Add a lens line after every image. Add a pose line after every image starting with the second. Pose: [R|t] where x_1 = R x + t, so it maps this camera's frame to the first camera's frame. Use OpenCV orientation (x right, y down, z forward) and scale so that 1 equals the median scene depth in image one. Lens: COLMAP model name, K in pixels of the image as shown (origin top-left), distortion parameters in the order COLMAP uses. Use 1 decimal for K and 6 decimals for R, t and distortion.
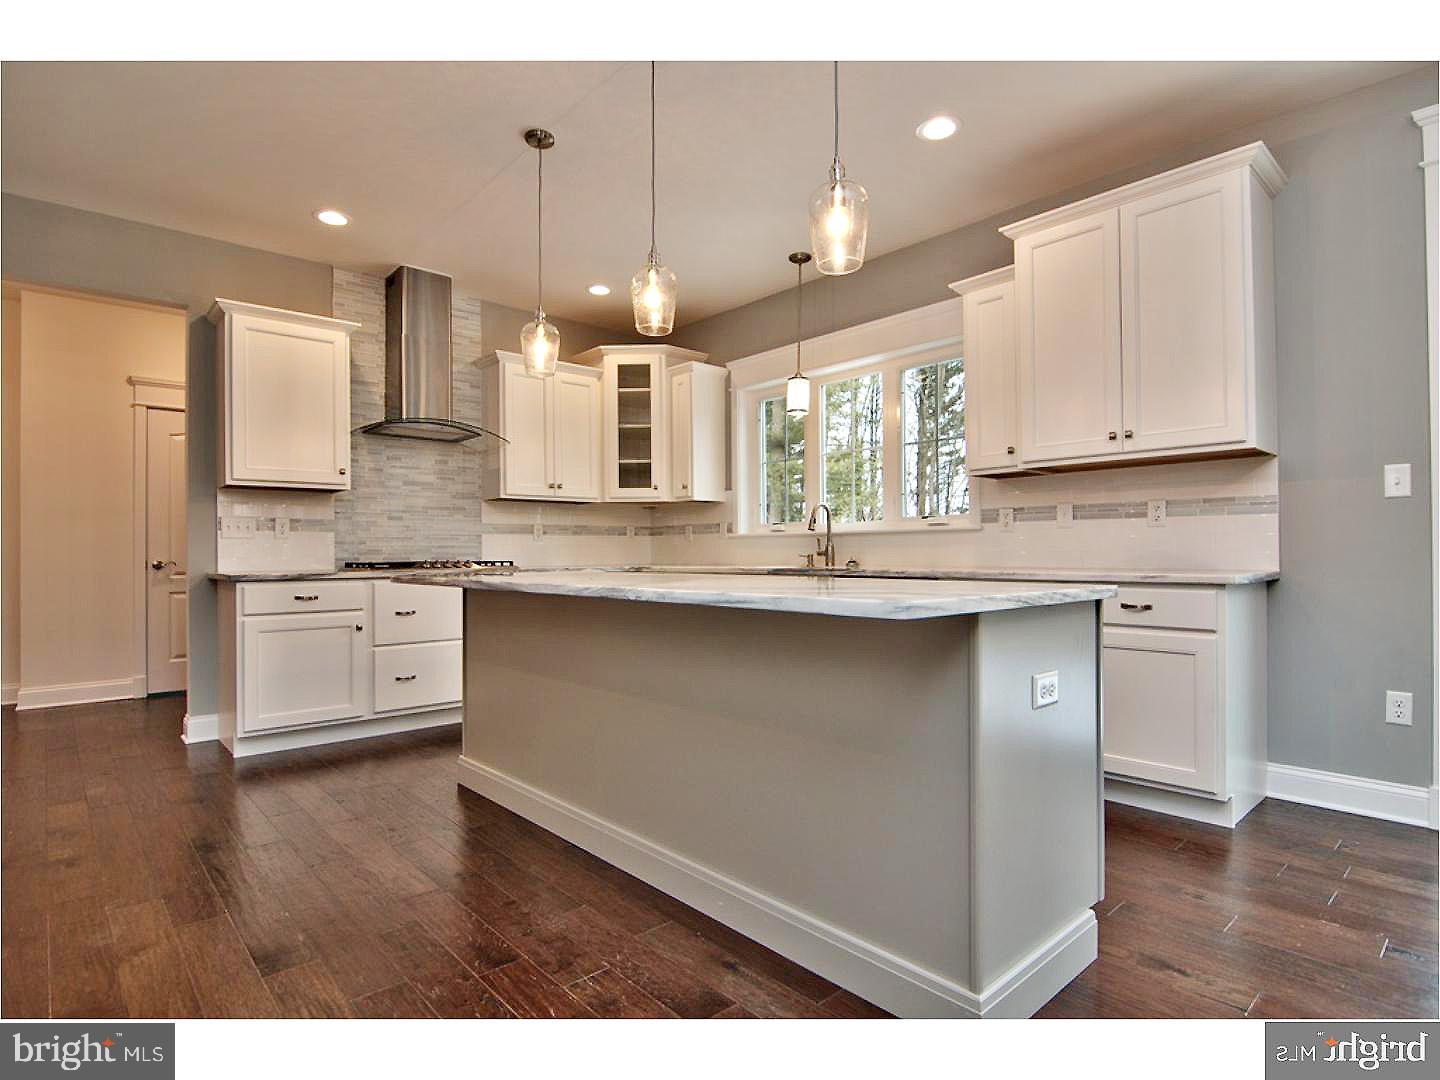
lens RADIAL K [[774.9, 0, 729.1], [0, 774.9, 552.9], [0, 0, 1]] dist [-0.013205, -0.003695]
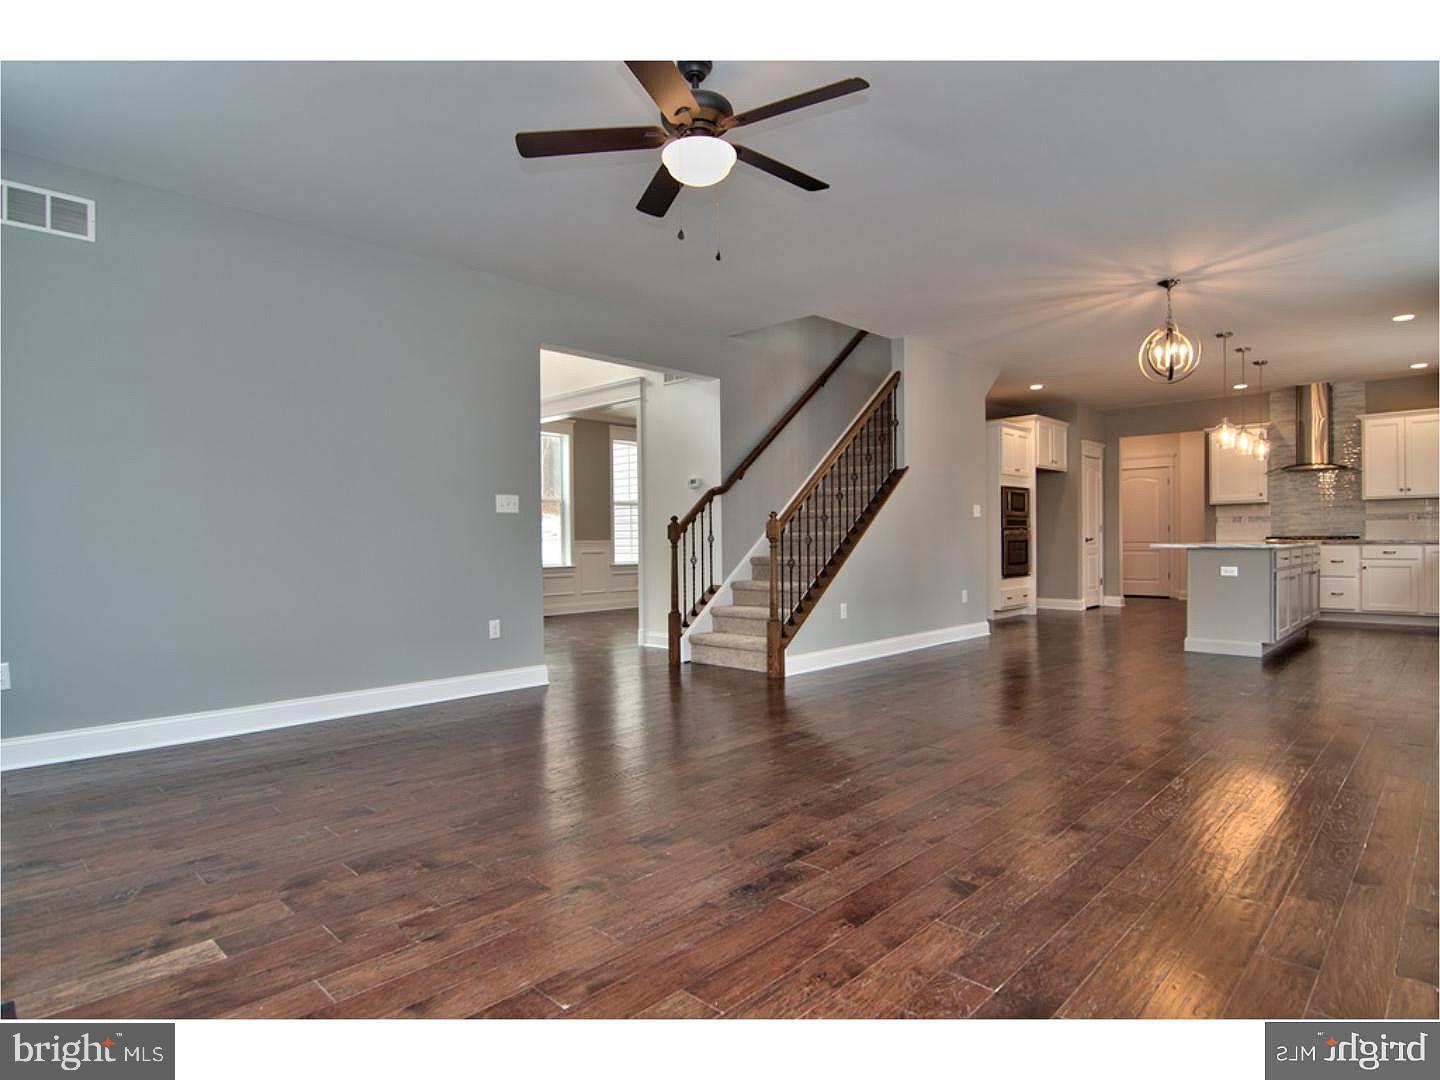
lens RADIAL K [[774.9, 0, 728.5], [0, 774.9, 547.5], [0, 0, 1]] dist [-0.013205, -0.003695]
pose [[0.053747, 0.019270, -0.998369, 1.242596], [0.016221, 0.999665, 0.020168, -0.020081], [0.998423, -0.017278, 0.053416, -0.471029]]
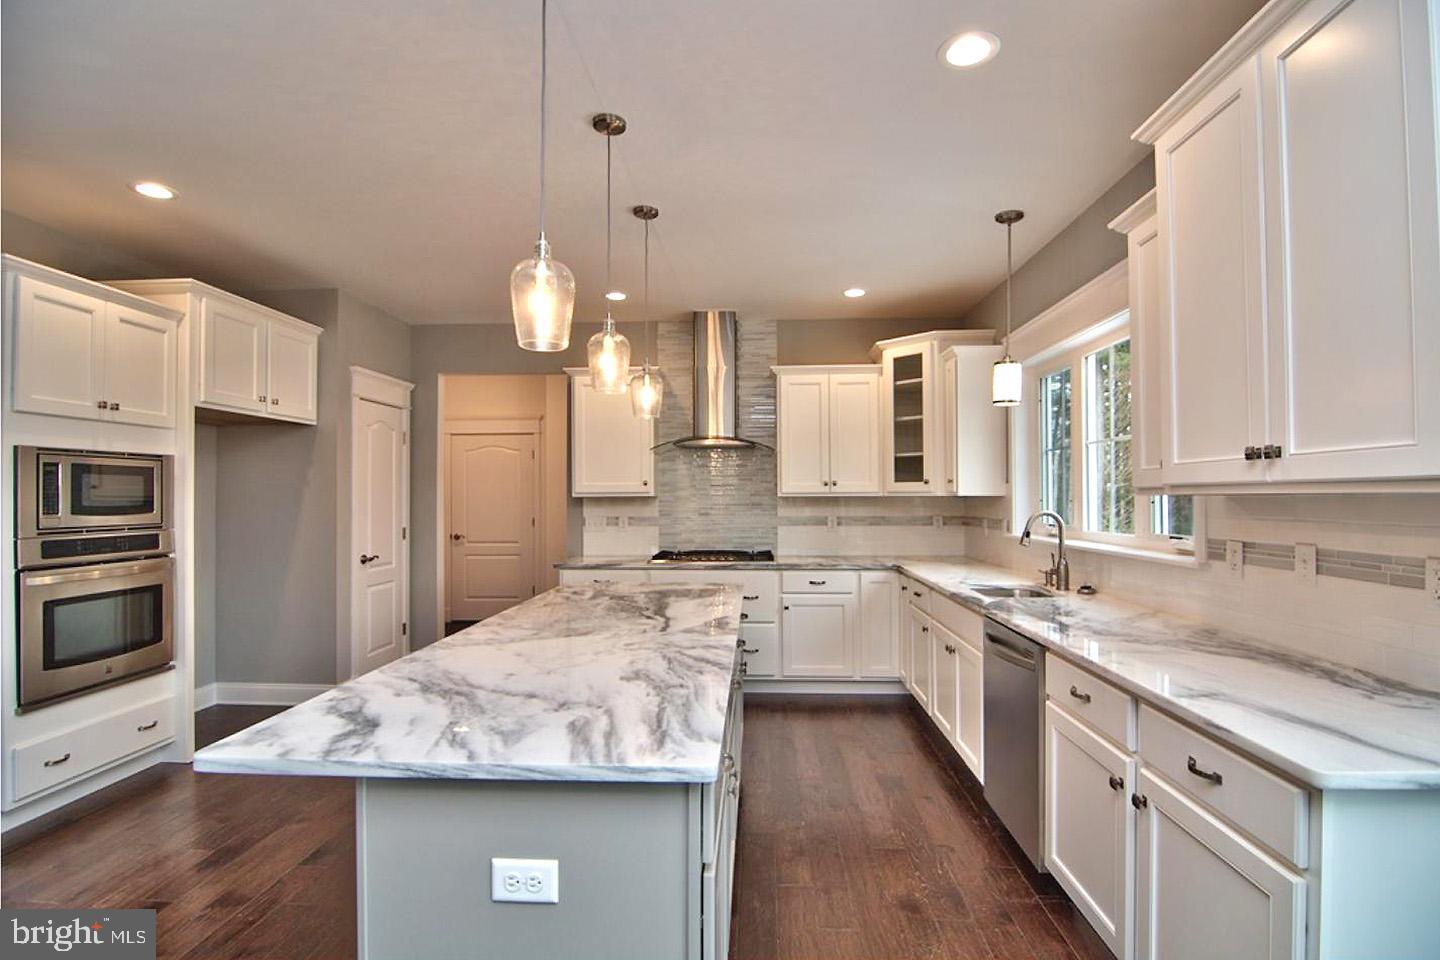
lens RADIAL K [[707.0, 0, 720.0], [0, 707.0, 486.5], [0, 0, 1]] dist [-0.016656, -0.000616]
pose [[0.692881, -0.005188, -0.721033, 0.356616], [0.002016, 0.999984, -0.005257, -0.074519], [0.721049, 0.002189, 0.692880, 0.213859]]
